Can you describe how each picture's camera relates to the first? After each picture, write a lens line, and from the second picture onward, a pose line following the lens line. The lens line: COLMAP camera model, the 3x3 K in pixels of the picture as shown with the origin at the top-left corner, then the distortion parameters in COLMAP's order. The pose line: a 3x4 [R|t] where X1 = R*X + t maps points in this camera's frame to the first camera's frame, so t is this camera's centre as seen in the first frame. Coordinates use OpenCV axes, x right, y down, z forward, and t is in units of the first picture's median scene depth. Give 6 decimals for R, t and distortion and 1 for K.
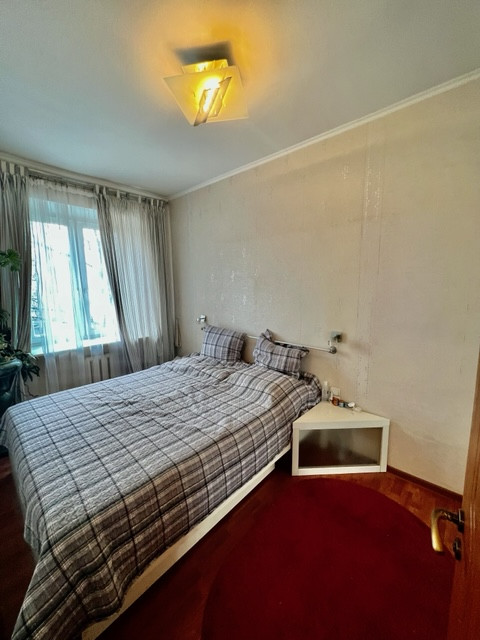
lens RADIAL K [[255.8, 0, 238.8], [0, 255.8, 320.2], [0, 0, 1]] dist [-0.000506, -0.000059]
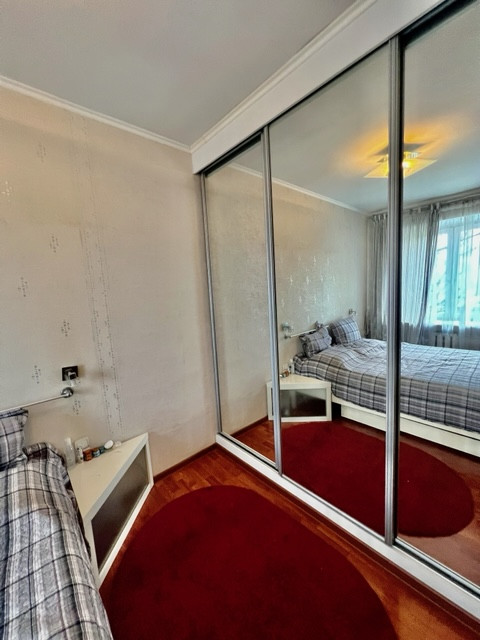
lens RADIAL K [[255.8, 0, 238.8], [0, 255.8, 320.2], [0, 0, 1]] dist [-0.000506, -0.000059]
pose [[0.112103, -0.117074, 0.986776, -0.293206], [0.193847, 0.976534, 0.093837, -0.063583], [-0.974606, 0.180764, 0.132167, 0.410583]]
